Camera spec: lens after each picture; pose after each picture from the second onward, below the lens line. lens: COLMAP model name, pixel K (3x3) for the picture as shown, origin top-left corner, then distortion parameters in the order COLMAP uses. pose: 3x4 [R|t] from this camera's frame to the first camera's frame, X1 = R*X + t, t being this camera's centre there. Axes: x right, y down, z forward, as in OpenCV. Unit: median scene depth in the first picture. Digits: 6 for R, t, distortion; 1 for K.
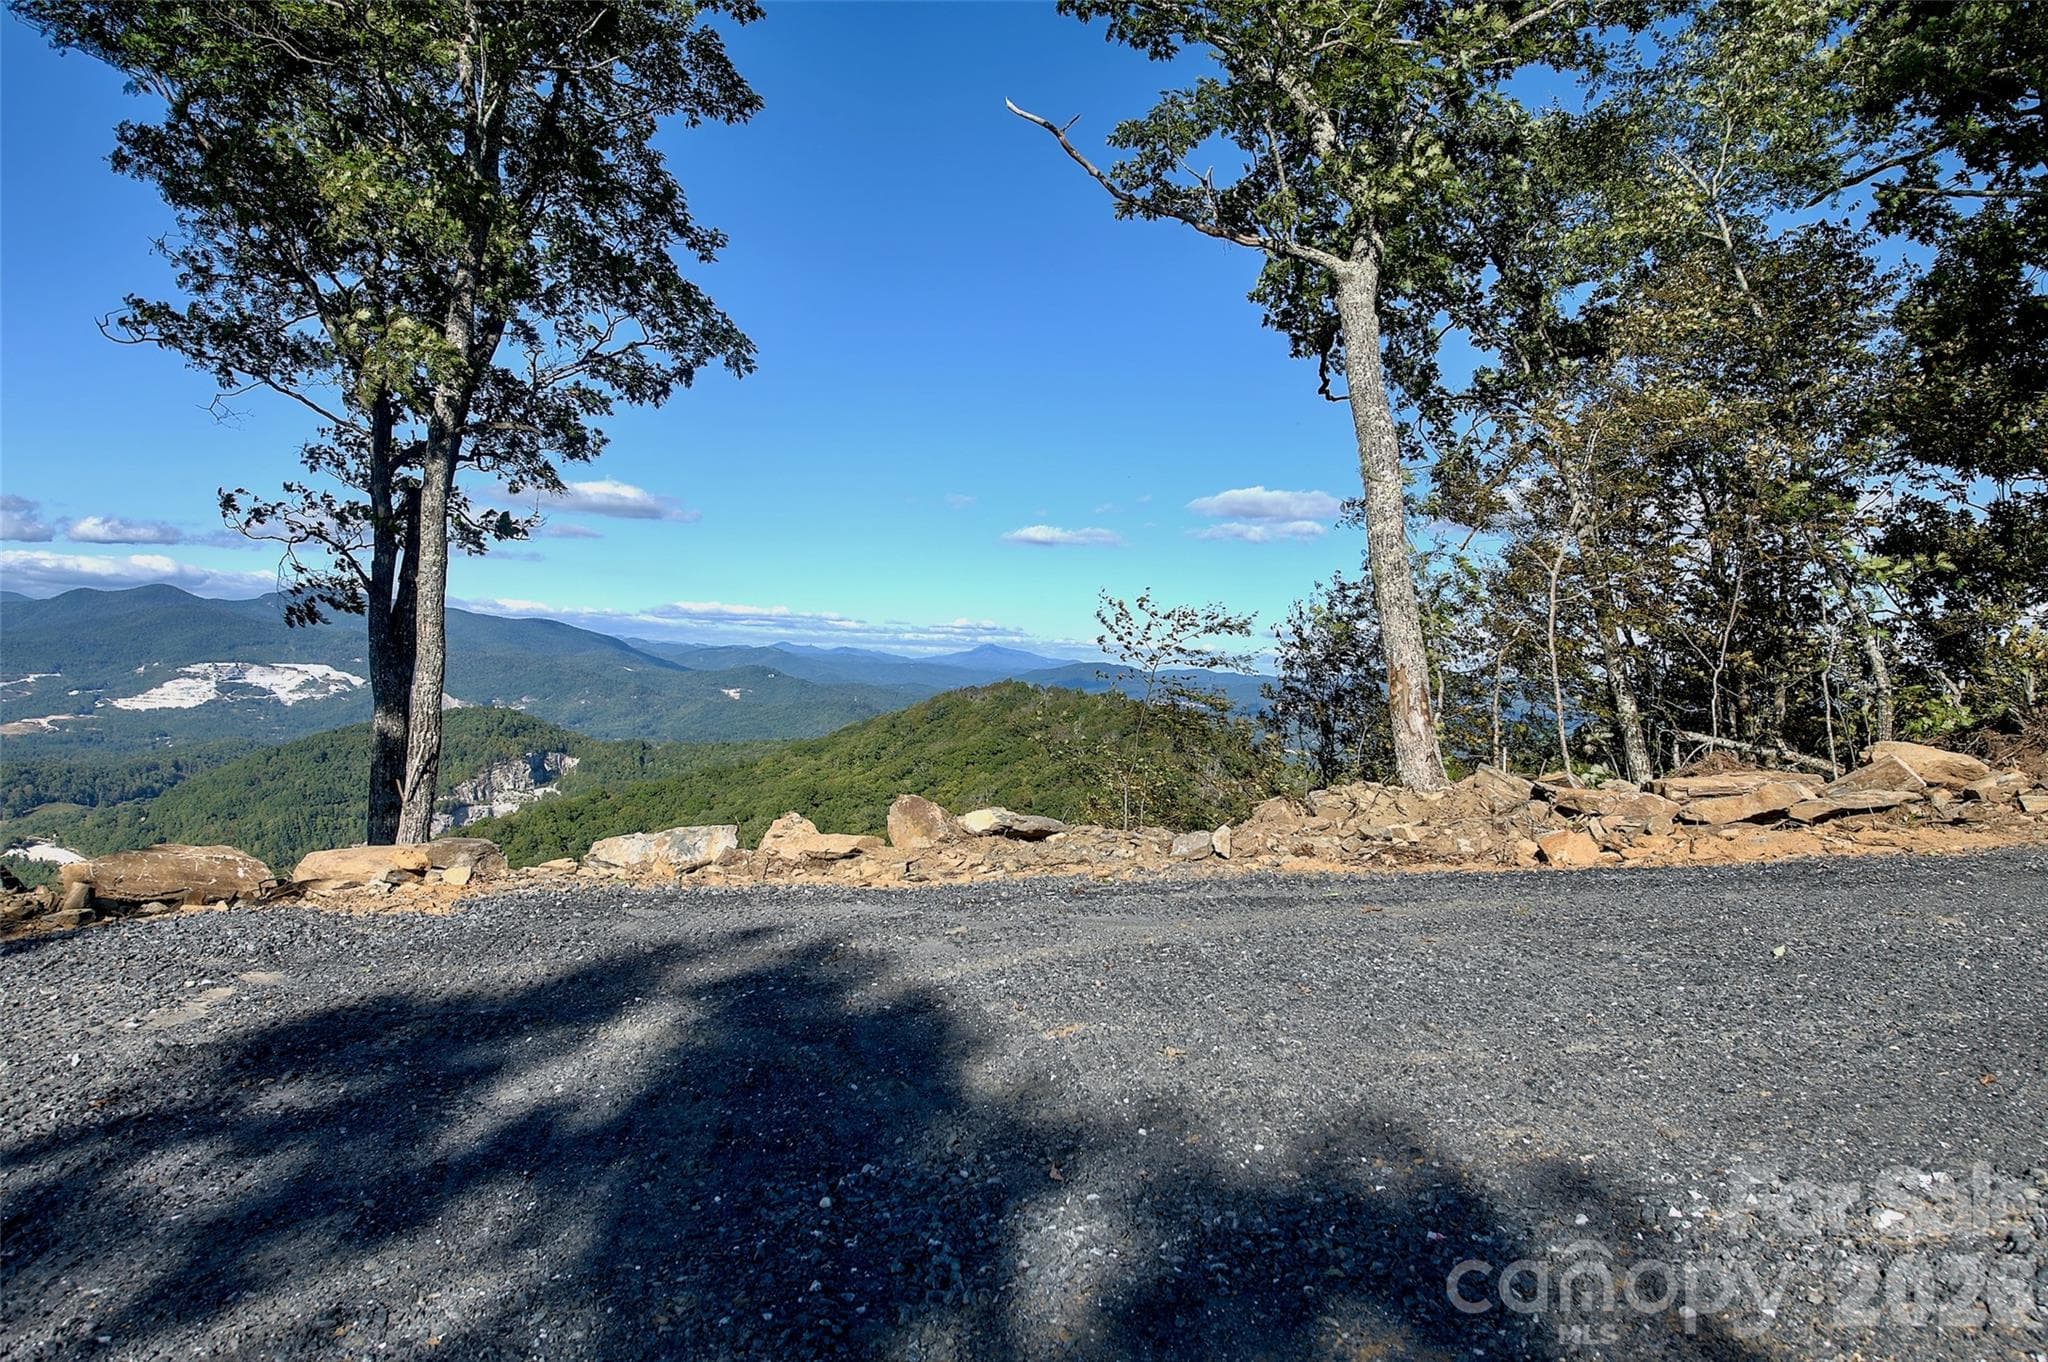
lens RADIAL K [[1351.3, 0, 1036.8], [0, 1351.3, 689.3], [0, 0, 1]] dist [0.004625, -0.000728]
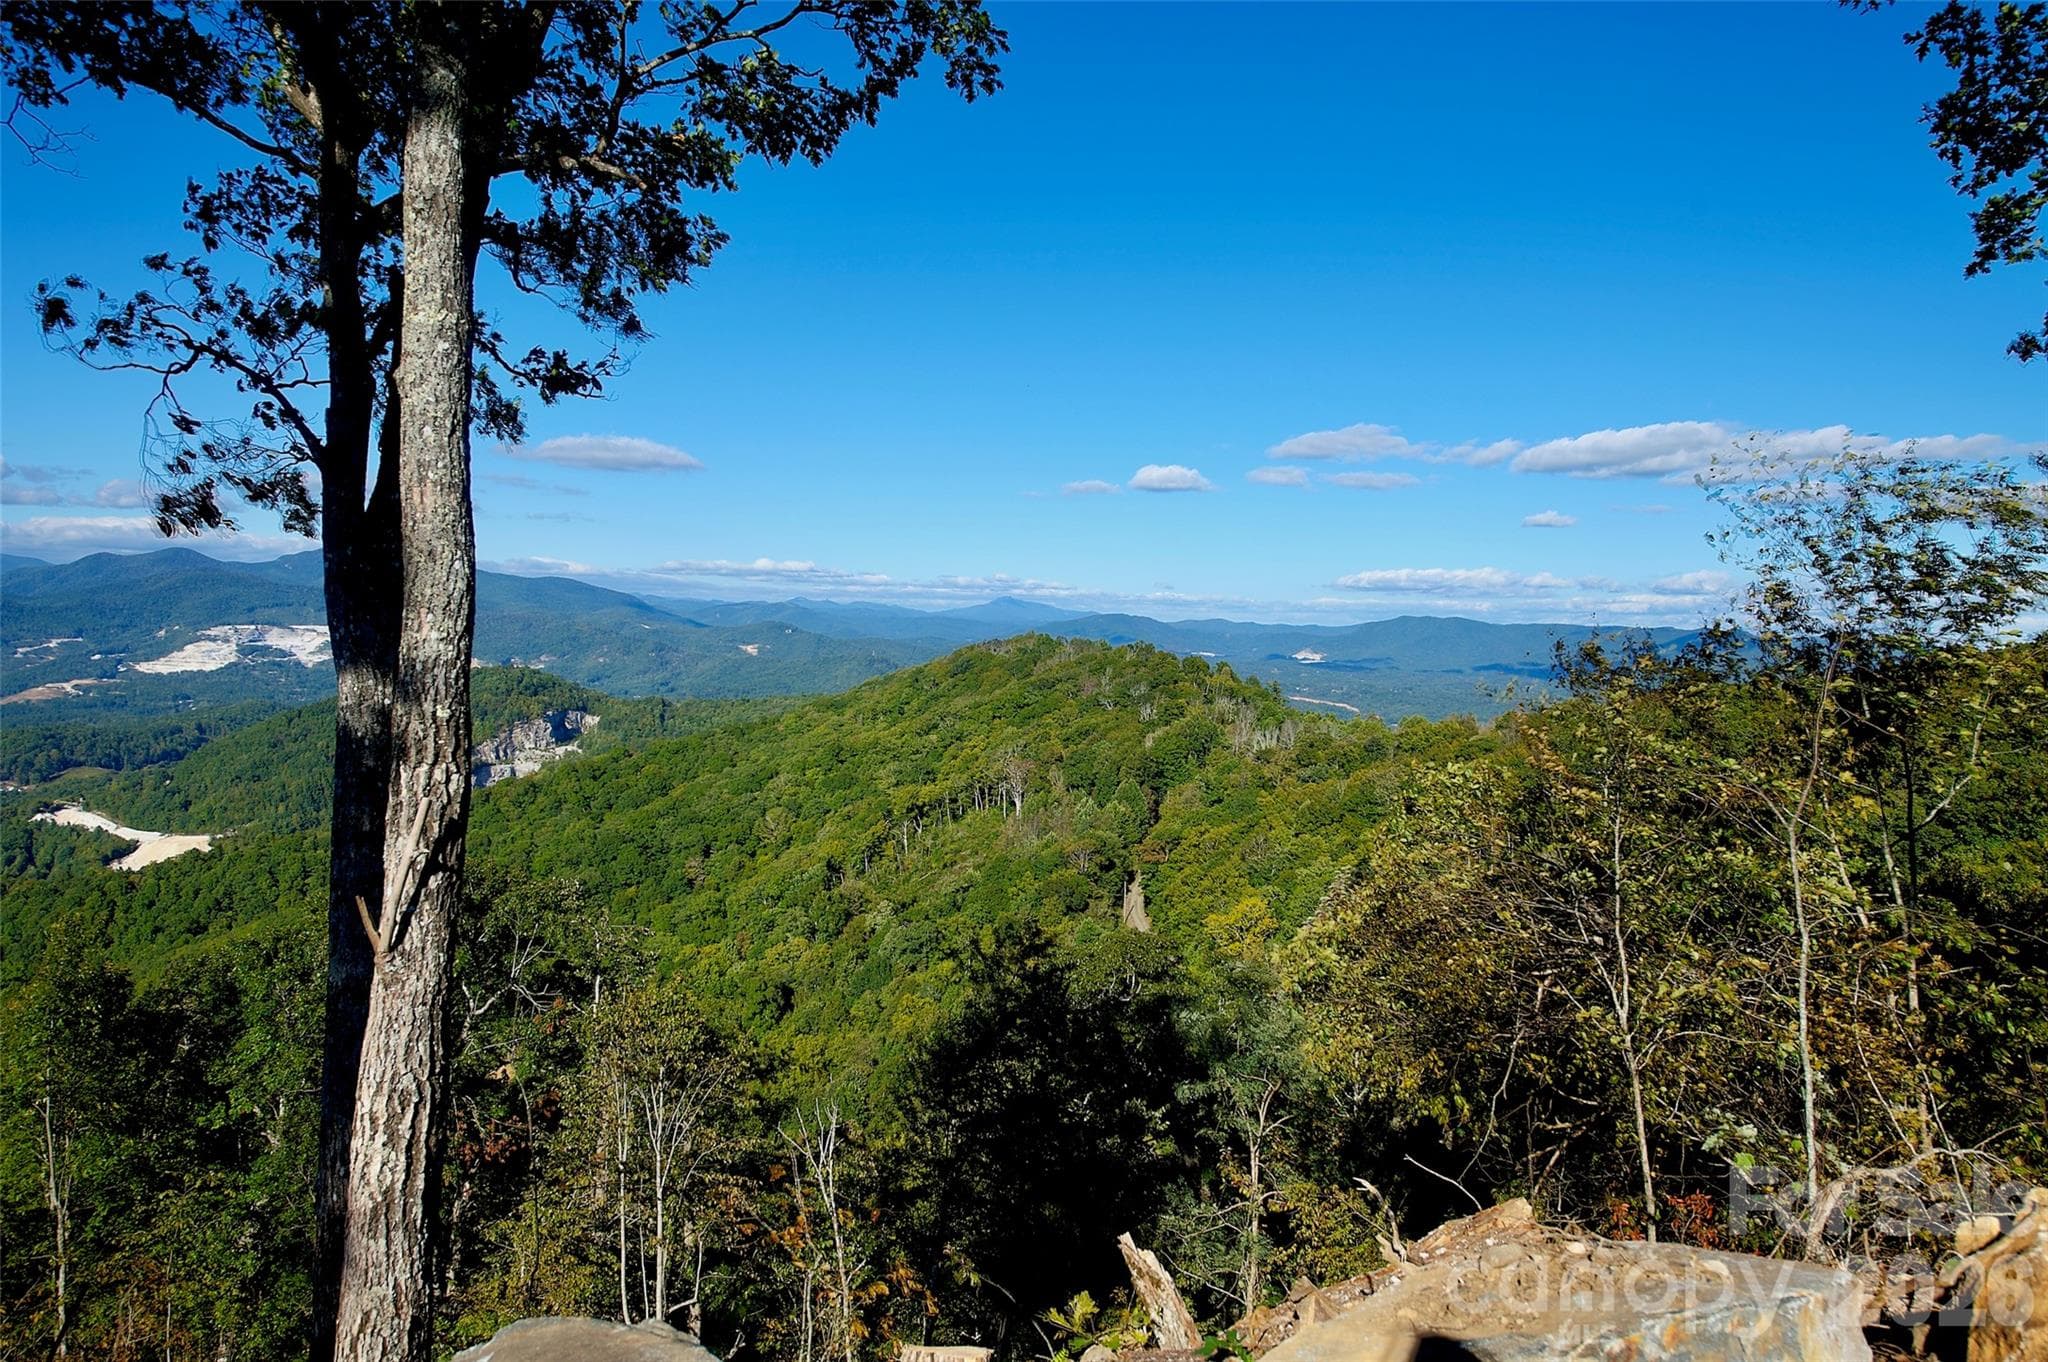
lens RADIAL K [[1351.3, 0, 1038.3], [0, 1351.3, 683.3], [0, 0, 1]] dist [0.004625, -0.000728]
pose [[0.999859, -0.012307, -0.011393, -0.210110], [0.012651, 0.999449, 0.030689, -0.001539], [0.011009, -0.030829, 0.999464, 0.473490]]
